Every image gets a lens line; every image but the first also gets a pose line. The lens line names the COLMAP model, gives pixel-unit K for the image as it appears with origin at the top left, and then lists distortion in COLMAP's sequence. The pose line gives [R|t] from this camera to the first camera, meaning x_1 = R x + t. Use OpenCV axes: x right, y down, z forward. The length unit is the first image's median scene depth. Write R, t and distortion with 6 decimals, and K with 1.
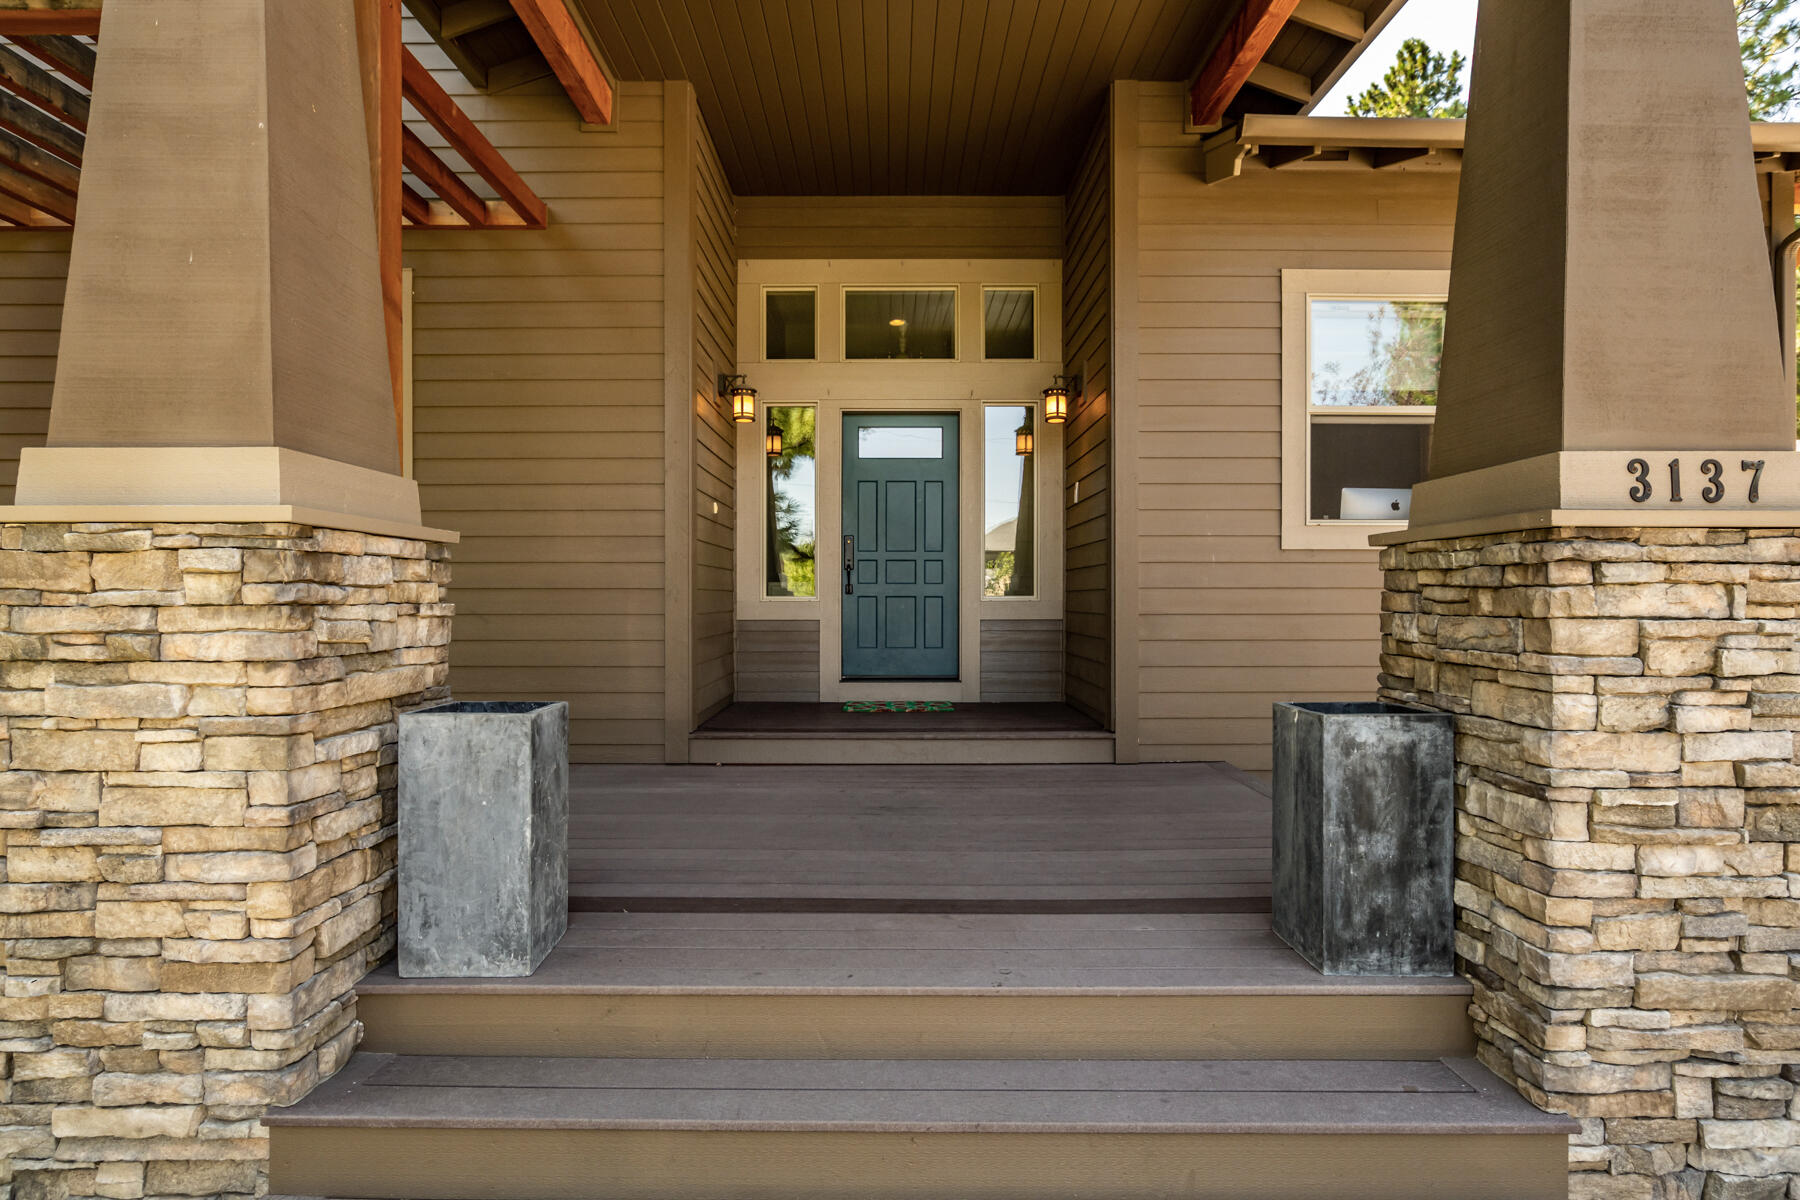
lens RADIAL K [[919.6, 0, 901.1], [0, 919.6, 598.6], [0, 0, 1]] dist [-0.014415, 0.001618]
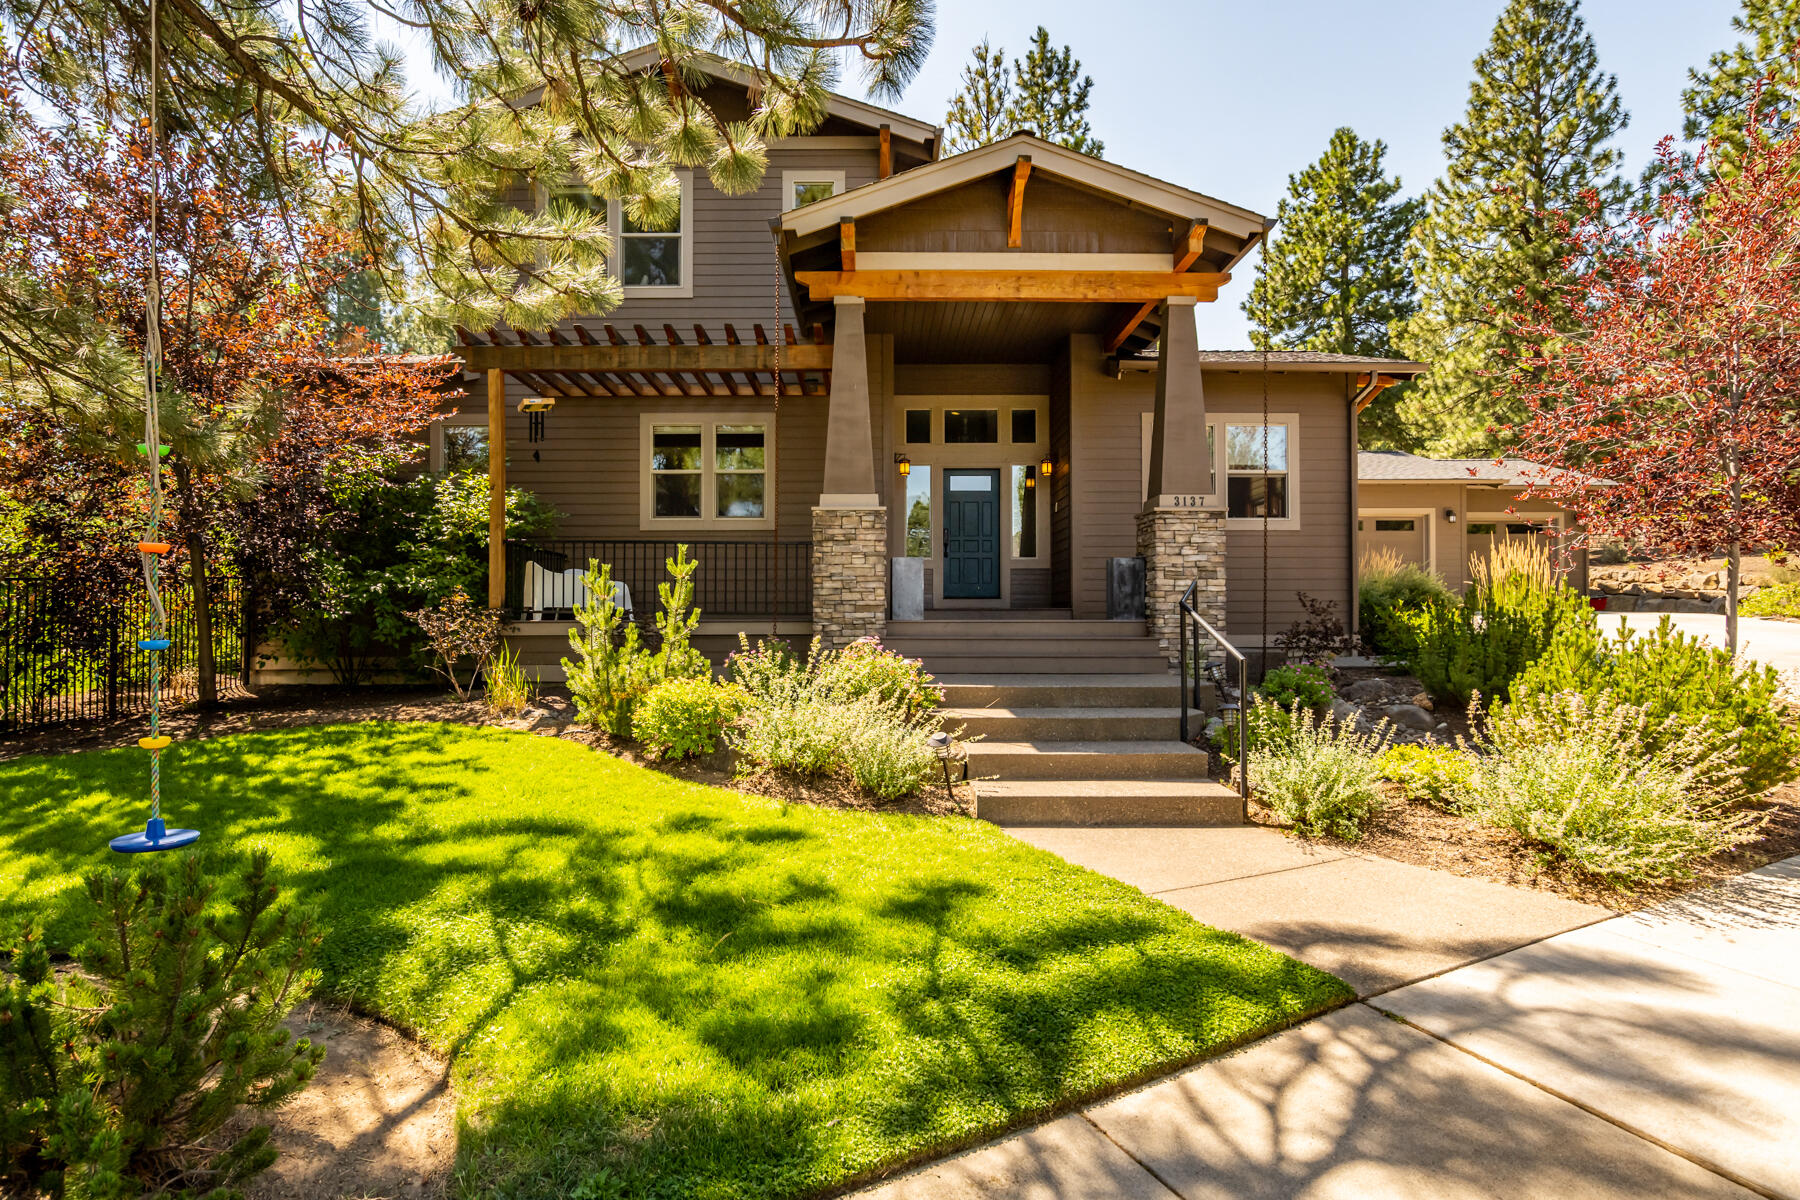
lens RADIAL K [[919.6, 0, 899.0], [0, 919.6, 608.5], [0, 0, 1]] dist [-0.014415, 0.001618]
pose [[0.999908, -0.001037, 0.013500, -0.194285], [0.001214, 0.999913, -0.013150, 0.140280], [-0.013485, 0.013165, 0.999822, -1.076139]]
